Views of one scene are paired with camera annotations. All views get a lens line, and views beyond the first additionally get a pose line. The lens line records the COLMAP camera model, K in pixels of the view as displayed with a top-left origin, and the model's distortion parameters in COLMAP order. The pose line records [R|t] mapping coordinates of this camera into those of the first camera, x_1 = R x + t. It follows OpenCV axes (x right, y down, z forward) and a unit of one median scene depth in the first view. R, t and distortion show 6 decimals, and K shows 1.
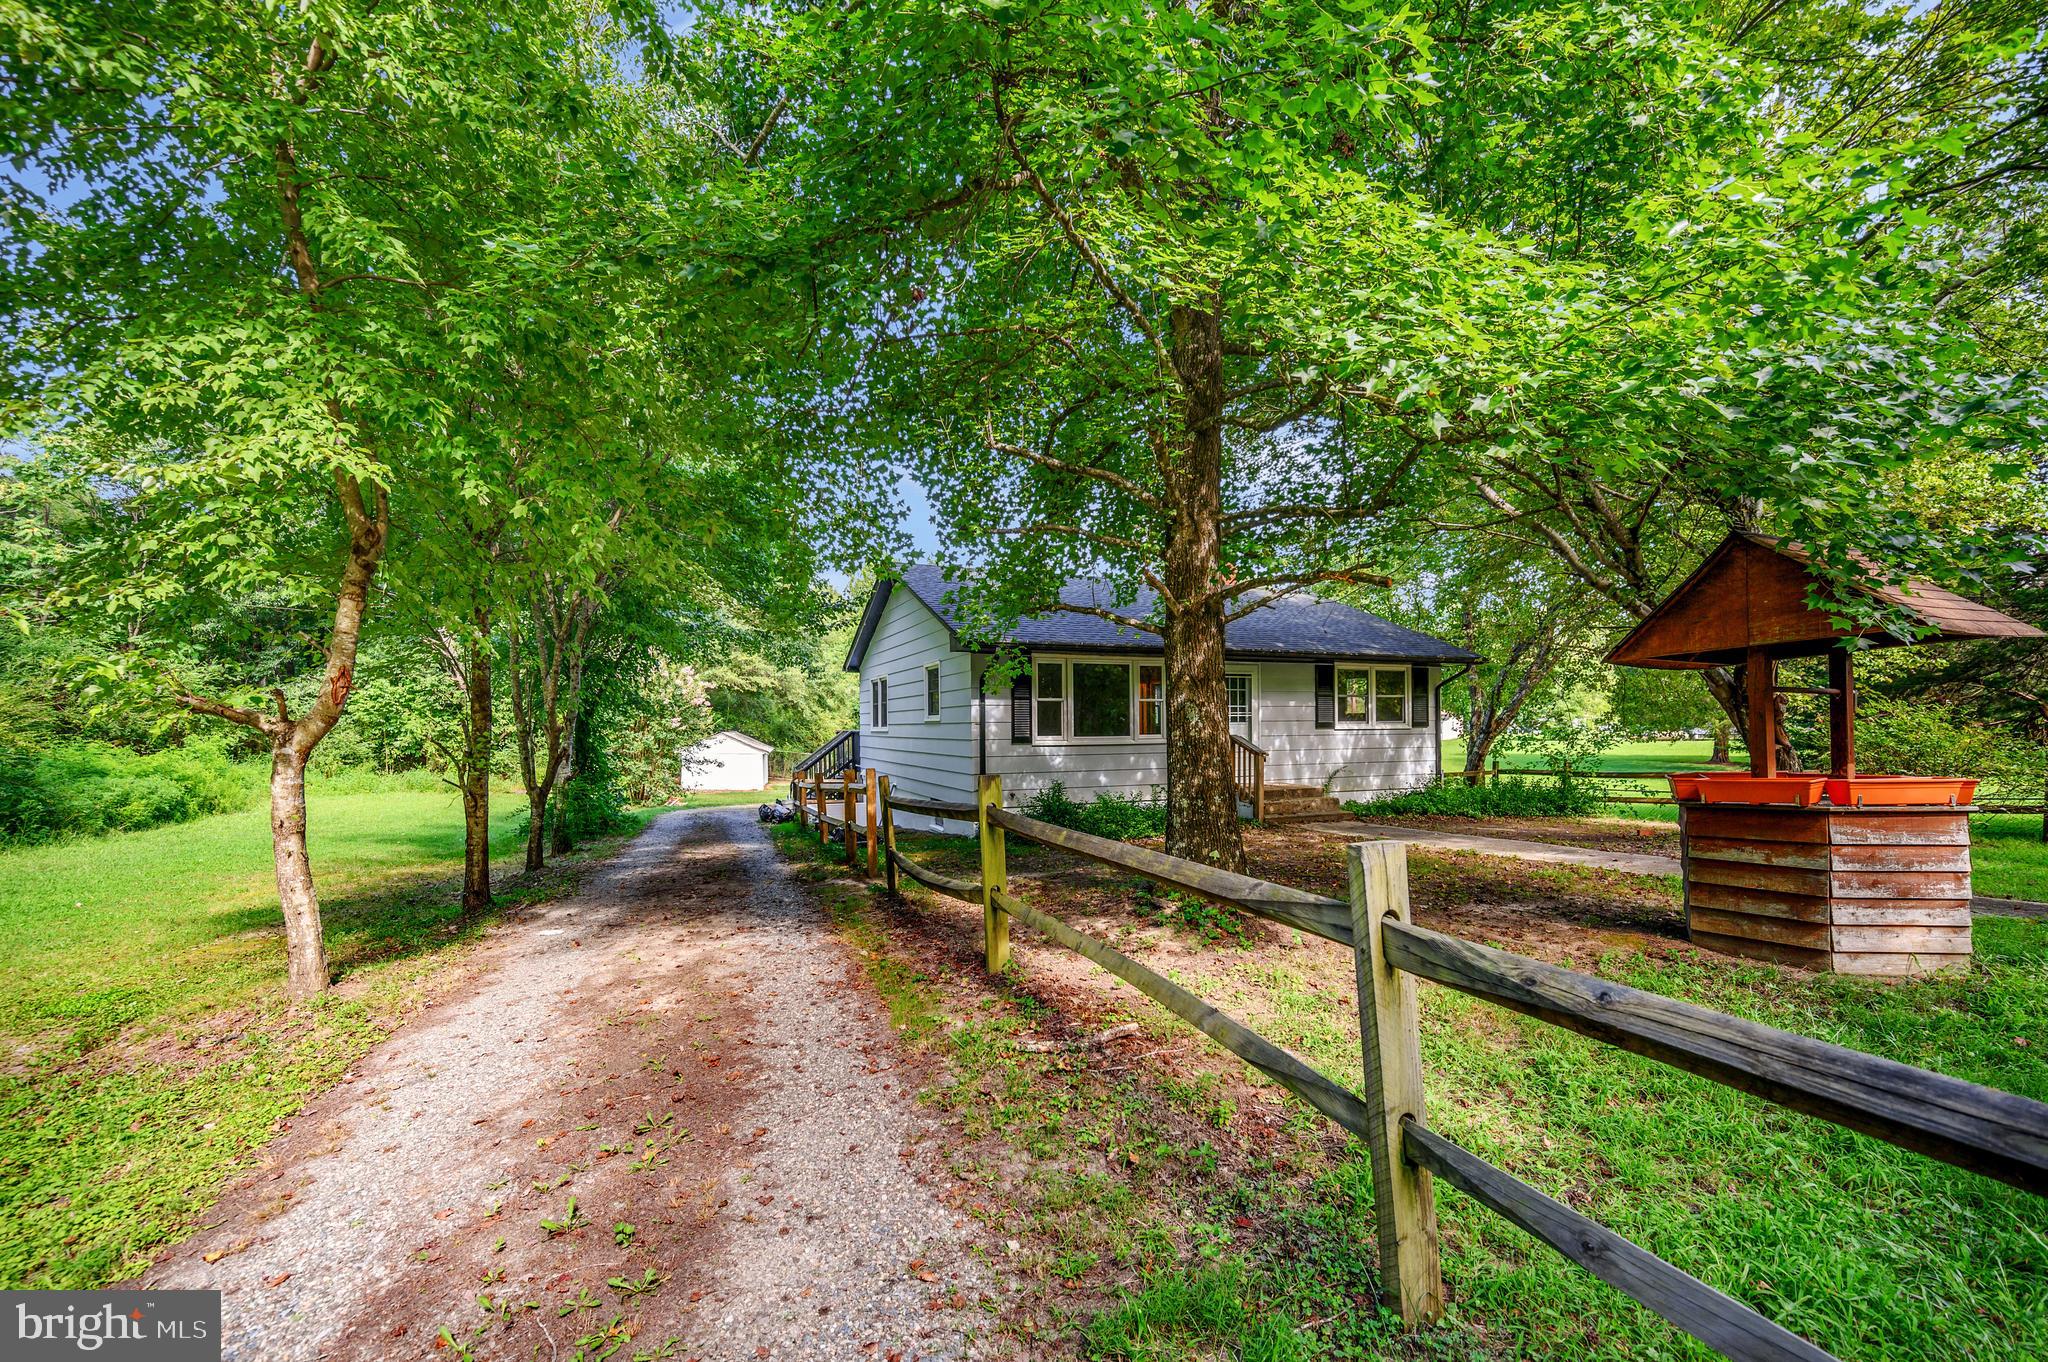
lens RADIAL K [[848.0, 0, 948.2], [0, 848.0, 729.9], [0, 0, 1]] dist [-0.001817, 0.000076]
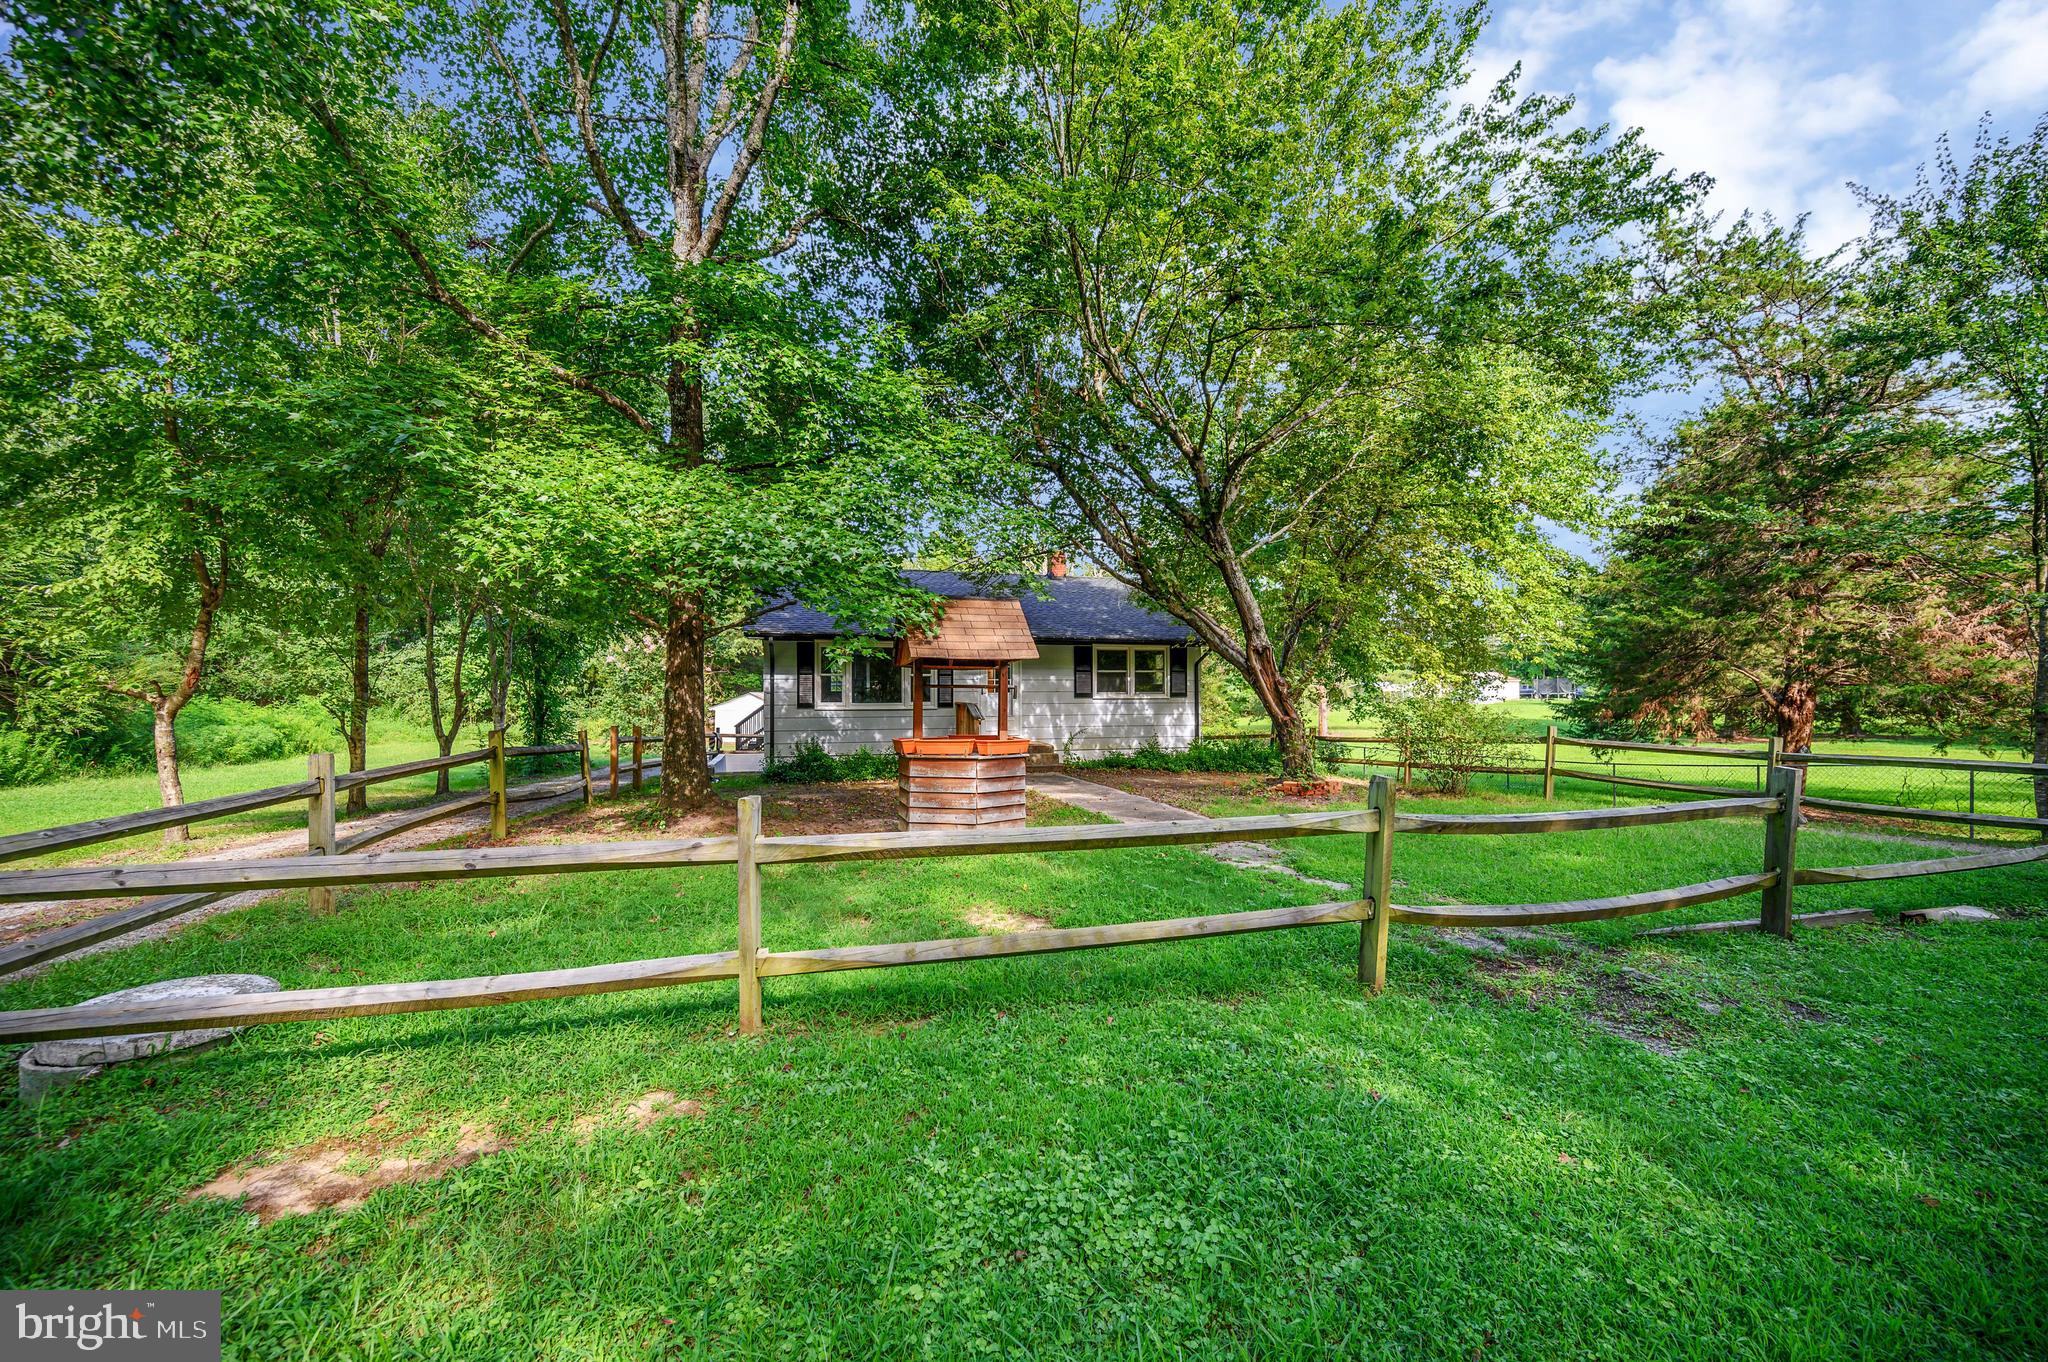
lens RADIAL K [[848.0, 0, 997.1], [0, 848.0, 685.6], [0, 0, 1]] dist [-0.001817, 0.000076]
pose [[0.993271, 0.007263, -0.115589, 0.526010], [-0.007486, 0.999971, -0.001488, -0.019417], [0.115575, 0.002343, 0.993296, -0.270429]]
